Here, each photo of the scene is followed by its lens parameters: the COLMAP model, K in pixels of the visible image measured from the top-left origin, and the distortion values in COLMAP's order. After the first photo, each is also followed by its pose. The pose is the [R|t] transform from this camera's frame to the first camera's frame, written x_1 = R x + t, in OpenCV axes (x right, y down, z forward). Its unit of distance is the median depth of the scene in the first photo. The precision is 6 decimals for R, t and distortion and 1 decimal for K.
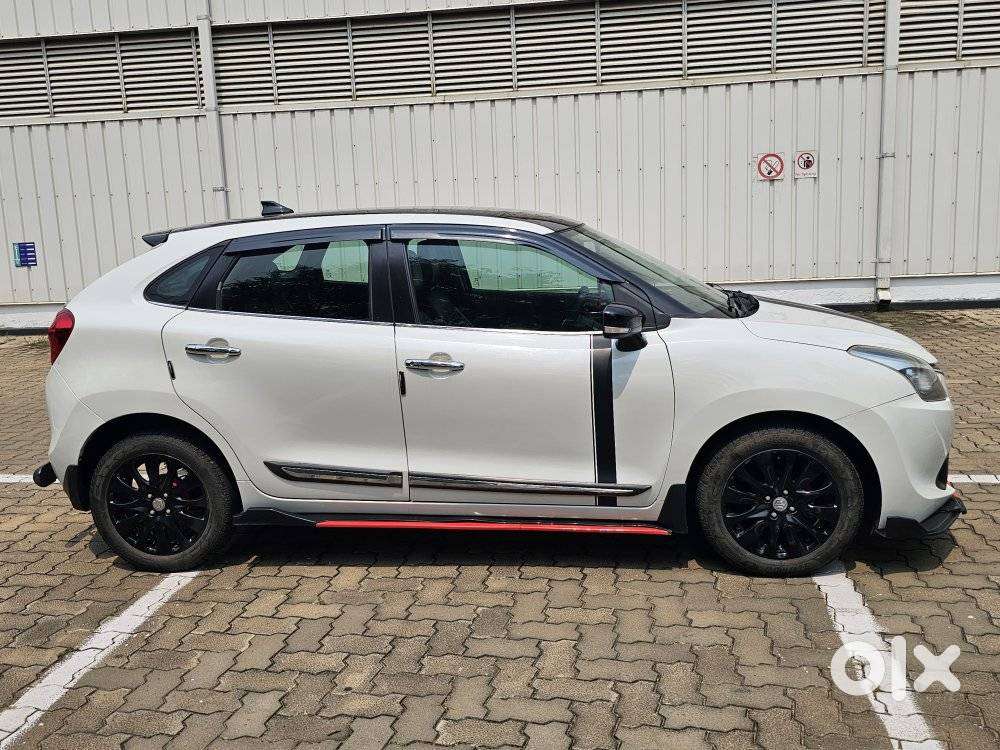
lens RADIAL K [[929.6, 0, 499.4], [0, 929.6, 372.8], [0, 0, 1]] dist [0.034921, 0.000000]
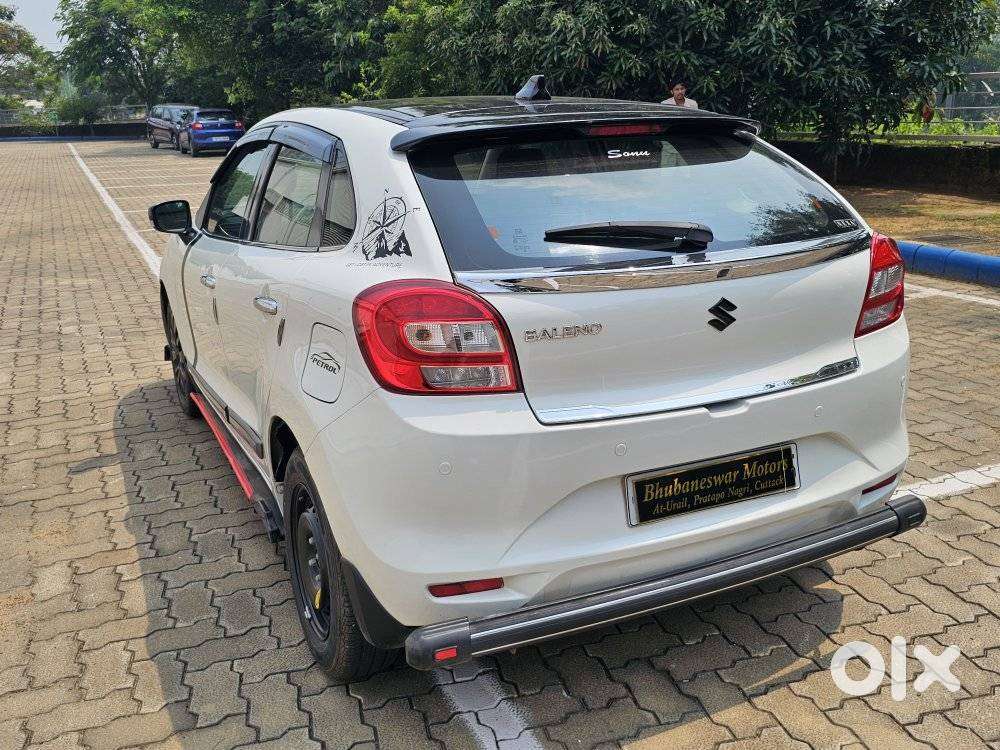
lens RADIAL K [[929.6, 0, 489.8], [0, 929.6, 376.1], [0, 0, 1]] dist [0.034921, 0.000000]
pose [[-0.524869, -0.185246, 0.830781, -0.929736], [0.199499, 0.922071, 0.331641, -0.254413], [-0.827474, 0.339808, -0.447010, 1.638707]]
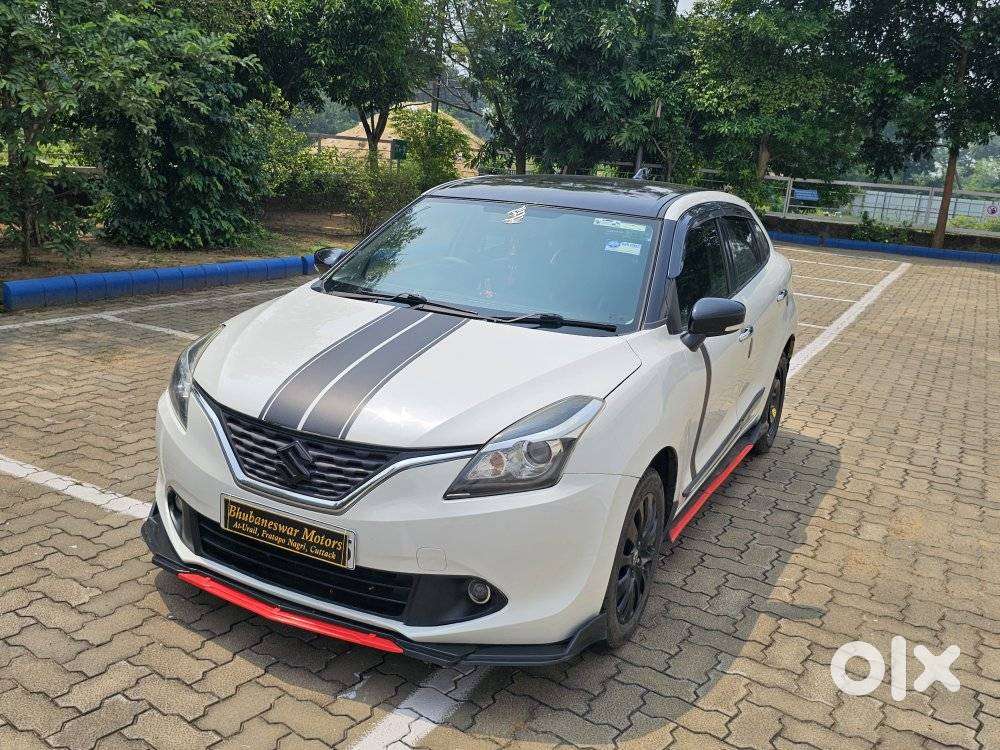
lens RADIAL K [[929.6, 0, 478.9], [0, 929.6, 369.9], [0, 0, 1]] dist [0.034921, 0.000000]
pose [[-0.359394, 0.226531, -0.905273, 1.101683], [-0.214401, 0.924094, 0.316358, -0.337237], [0.908222, 0.307789, -0.283546, 1.473046]]
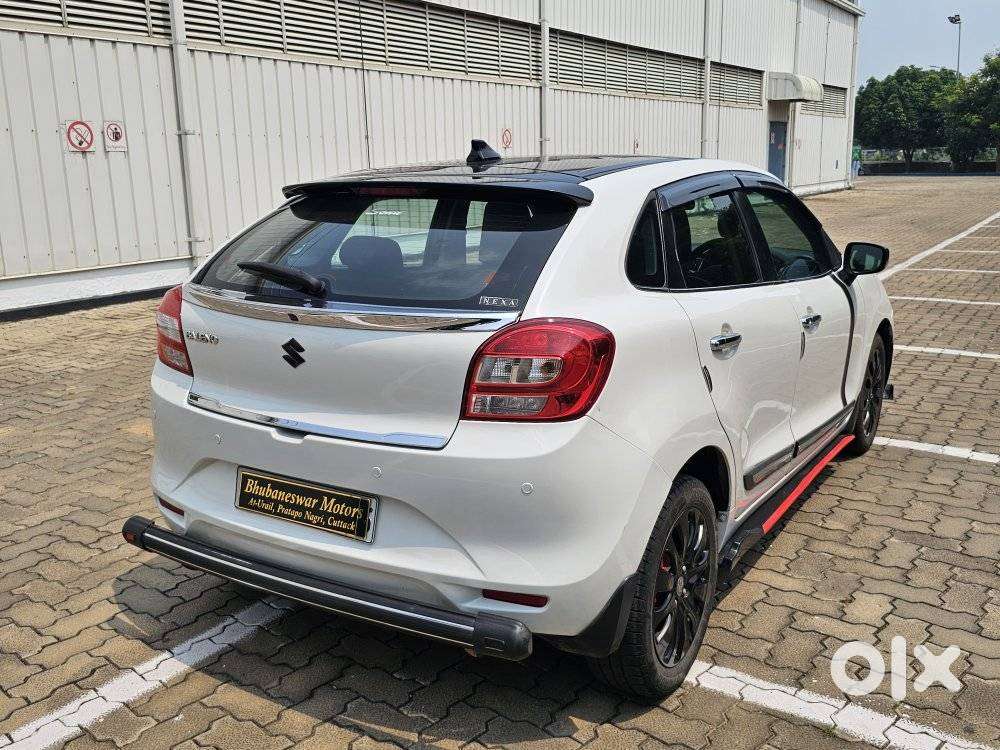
lens RADIAL K [[929.6, 0, 500.9], [0, 929.6, 367.8], [0, 0, 1]] dist [0.034921, 0.000000]
pose [[0.430474, -0.163266, 0.887714, -1.040727], [0.161042, 0.981616, 0.102443, -0.107116], [-0.888120, 0.098860, 0.448853, 0.843121]]
